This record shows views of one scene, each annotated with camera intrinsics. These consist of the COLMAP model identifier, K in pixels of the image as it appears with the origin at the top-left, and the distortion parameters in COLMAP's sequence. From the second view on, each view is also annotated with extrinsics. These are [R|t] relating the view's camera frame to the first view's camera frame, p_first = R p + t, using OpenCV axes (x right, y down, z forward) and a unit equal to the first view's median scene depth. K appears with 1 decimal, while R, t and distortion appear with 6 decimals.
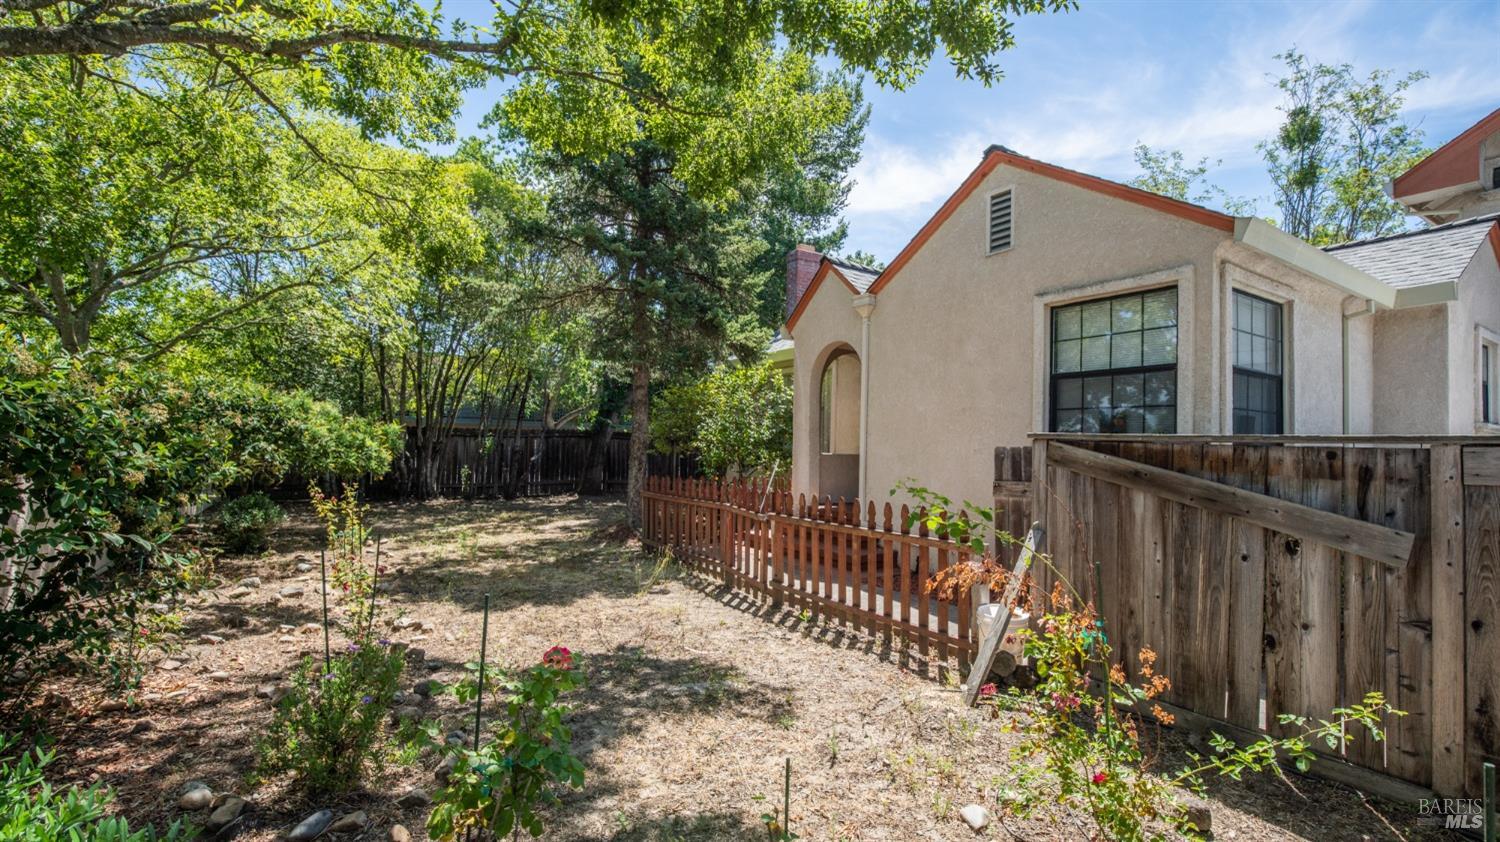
lens RADIAL K [[688.1, 0, 750.0], [0, 688.1, 422.2], [0, 0, 1]] dist [-0.028846, 0.002373]
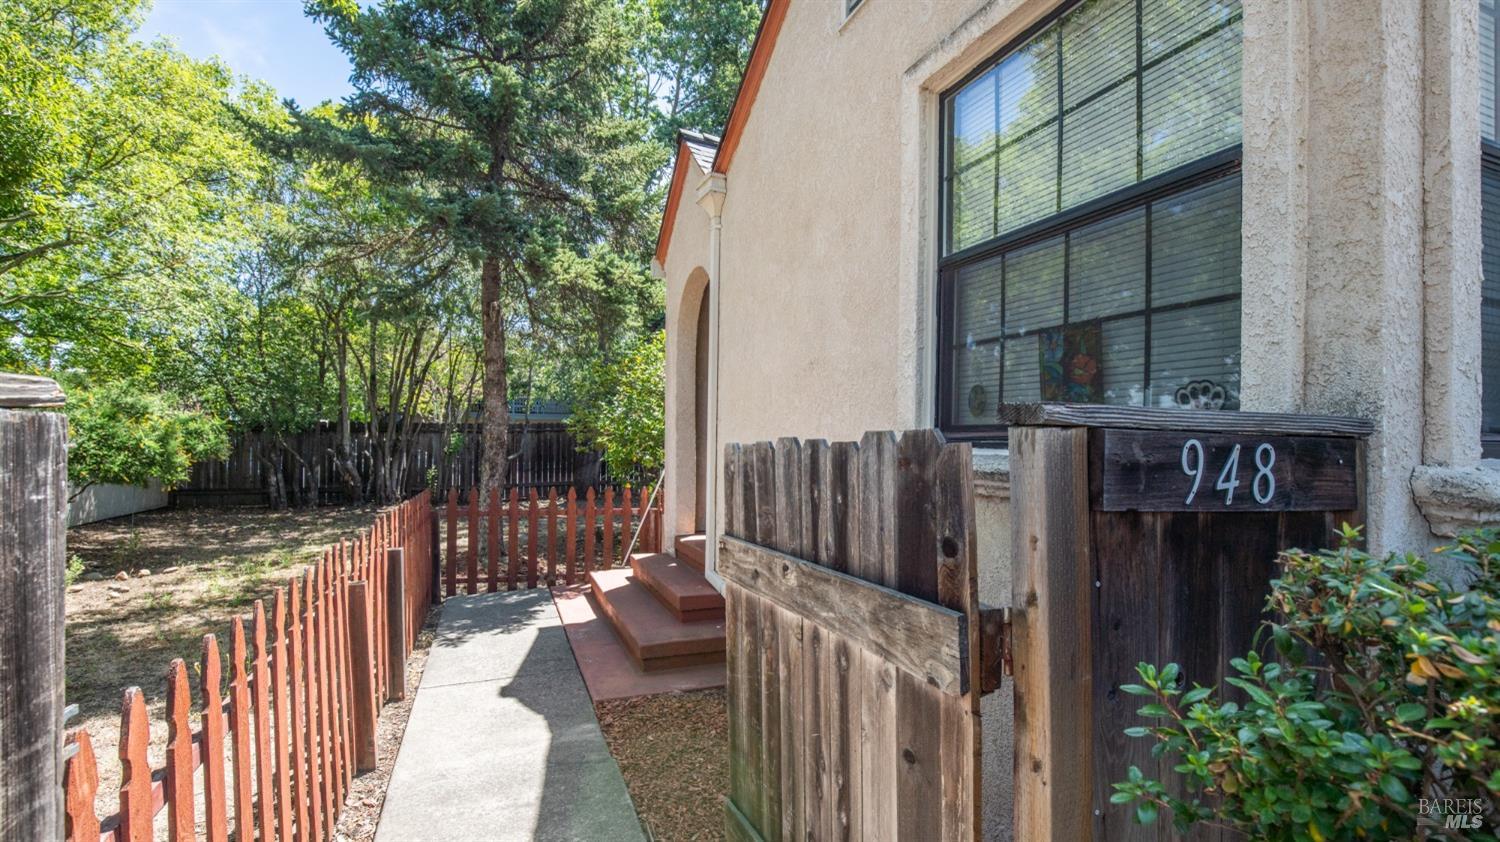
lens RADIAL K [[688.1, 0, 749.9], [0, 688.1, 428.8], [0, 0, 1]] dist [-0.028846, 0.002373]
pose [[0.982991, -0.019846, -0.182577, 0.401313], [0.025279, 0.999303, 0.027482, 0.014249], [0.181904, -0.031630, 0.982807, 0.581562]]
